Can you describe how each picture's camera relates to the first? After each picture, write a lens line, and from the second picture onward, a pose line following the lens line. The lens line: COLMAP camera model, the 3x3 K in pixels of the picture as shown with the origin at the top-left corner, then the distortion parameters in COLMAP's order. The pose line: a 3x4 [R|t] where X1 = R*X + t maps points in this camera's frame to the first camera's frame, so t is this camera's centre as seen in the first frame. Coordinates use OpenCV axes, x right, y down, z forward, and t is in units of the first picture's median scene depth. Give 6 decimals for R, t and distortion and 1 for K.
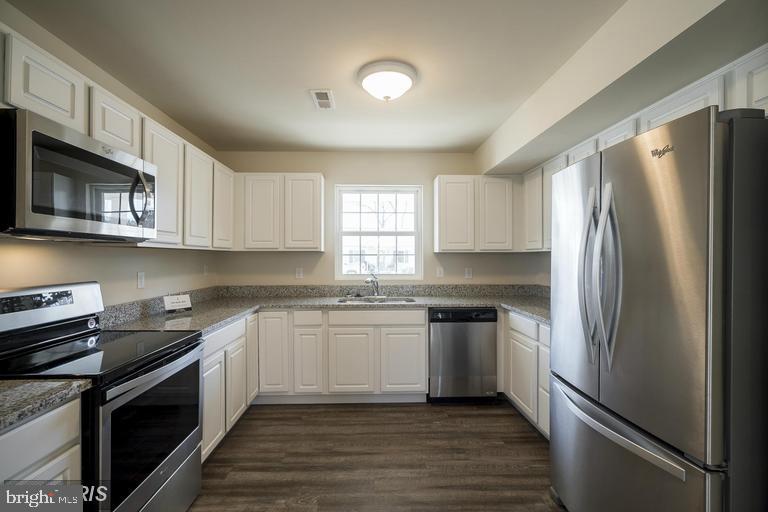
lens RADIAL K [[354.5, 0, 382.3], [0, 354.5, 255.4], [0, 0, 1]] dist [-0.000205, 0.003001]
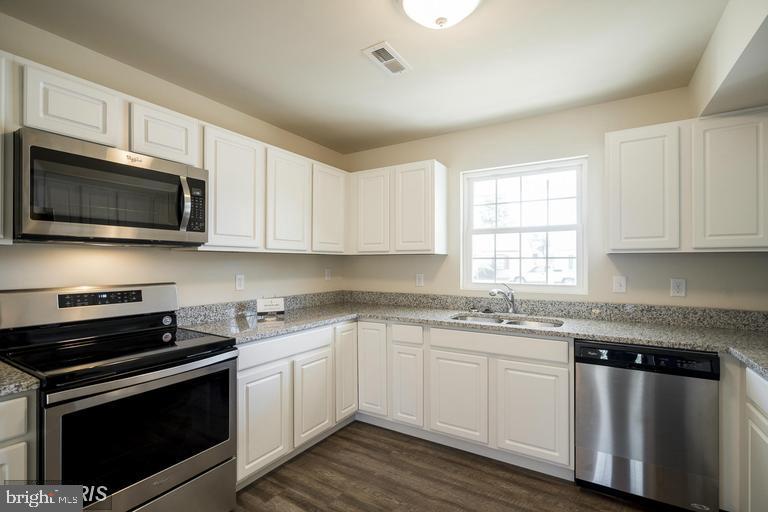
lens RADIAL K [[354.5, 0, 383.4], [0, 354.5, 261.9], [0, 0, 1]] dist [-0.000205, 0.003001]
pose [[0.825177, -0.000530, -0.564875, 0.216103], [0.002540, 0.999993, 0.002773, 0.004600], [0.564869, -0.003723, 0.825172, 0.277326]]
